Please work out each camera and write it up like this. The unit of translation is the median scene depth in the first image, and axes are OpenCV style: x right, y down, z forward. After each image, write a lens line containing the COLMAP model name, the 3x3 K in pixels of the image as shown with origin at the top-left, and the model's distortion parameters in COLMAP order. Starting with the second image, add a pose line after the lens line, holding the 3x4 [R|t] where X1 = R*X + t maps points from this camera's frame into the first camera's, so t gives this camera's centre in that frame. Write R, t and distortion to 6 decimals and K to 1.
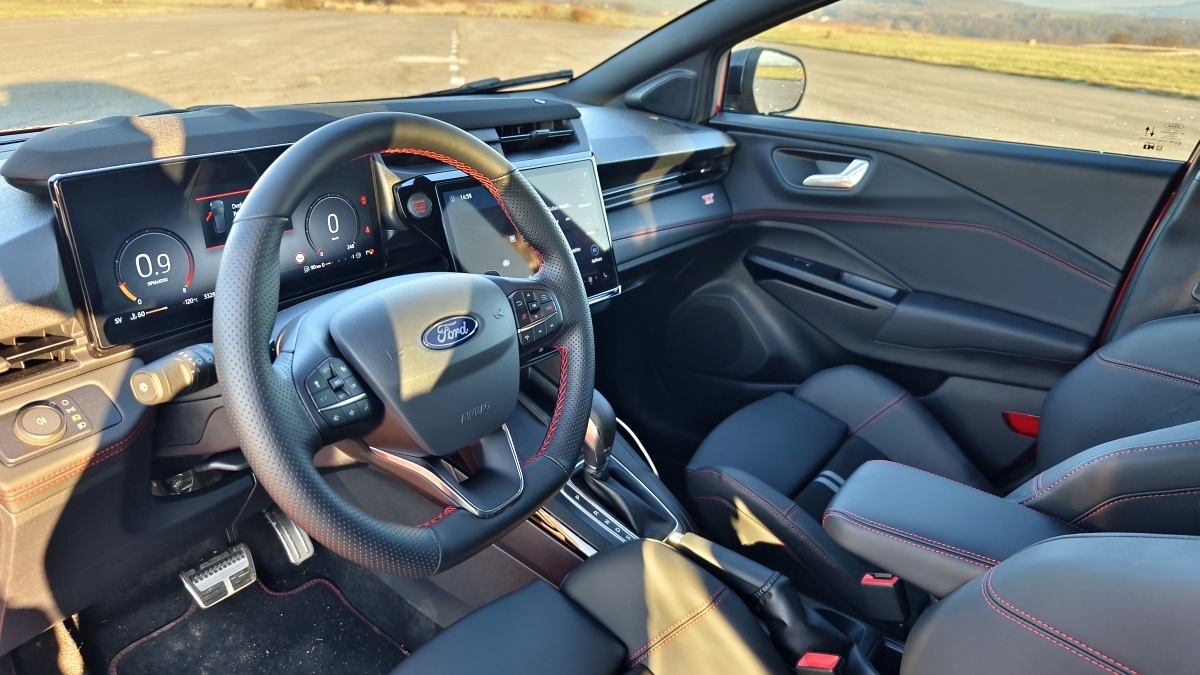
lens RADIAL K [[801.8, 0, 600.0], [0, 801.8, 337.5], [0, 0, 1]] dist [0.008899, 0.004964]
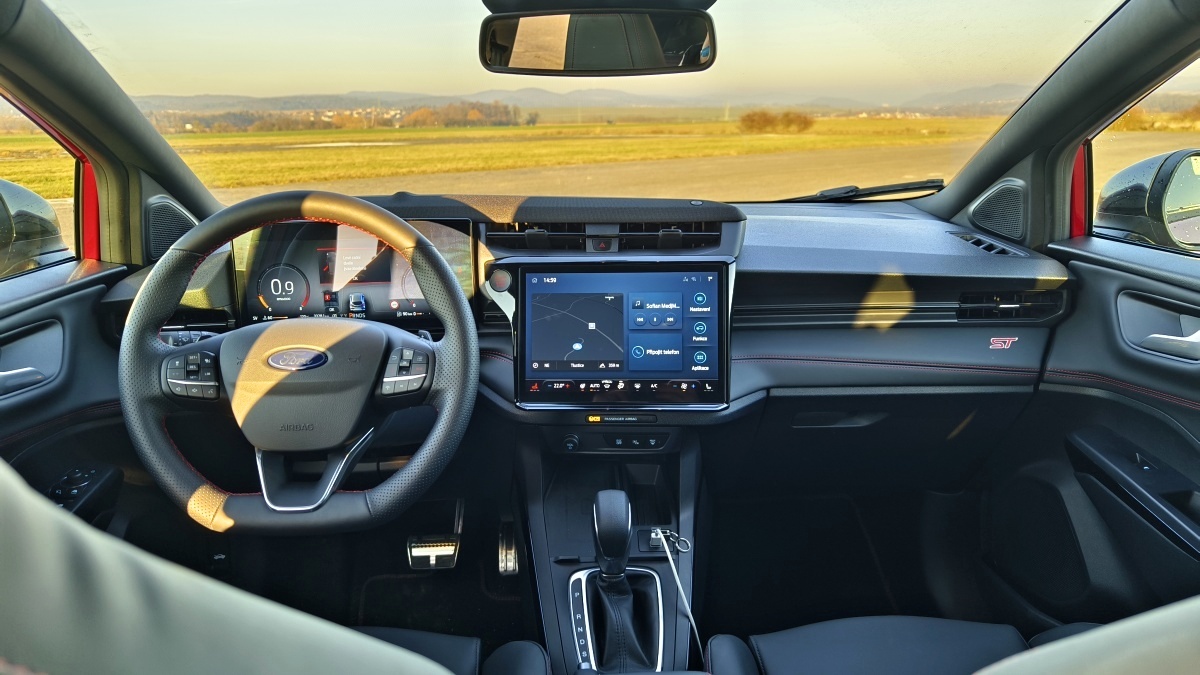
lens RADIAL K [[801.8, 0, 600.0], [0, 801.8, 337.5], [0, 0, 1]] dist [0.008899, 0.004964]
pose [[0.617529, 0.160864, -0.769923, 0.825404], [-0.267840, 0.963368, -0.013544, -0.115573], [0.739541, 0.214579, 0.637993, 0.411607]]
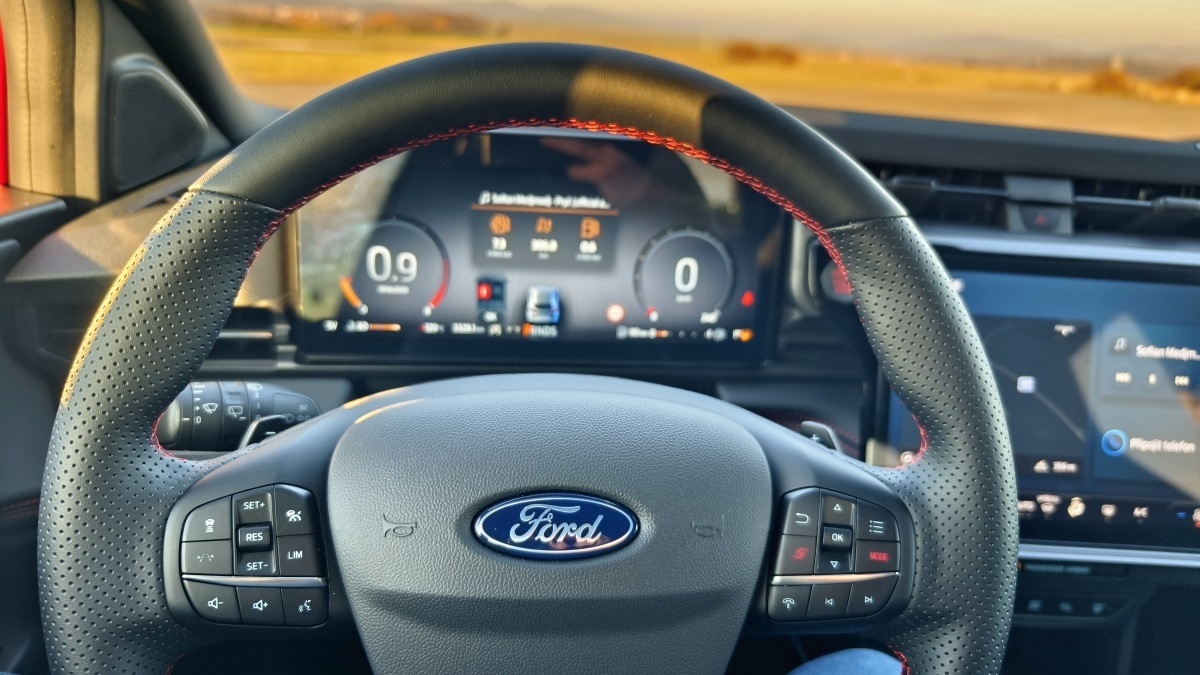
lens RADIAL K [[833.3, 0, 600.0], [0, 833.3, 337.5], [0, 0, 1]] dist [-0.007504, -0.003516]
pose [[0.636737, 0.258449, -0.726478, 0.108307], [-0.325690, 0.944131, 0.050423, -0.106415], [0.698922, 0.204500, 0.685337, 0.519269]]
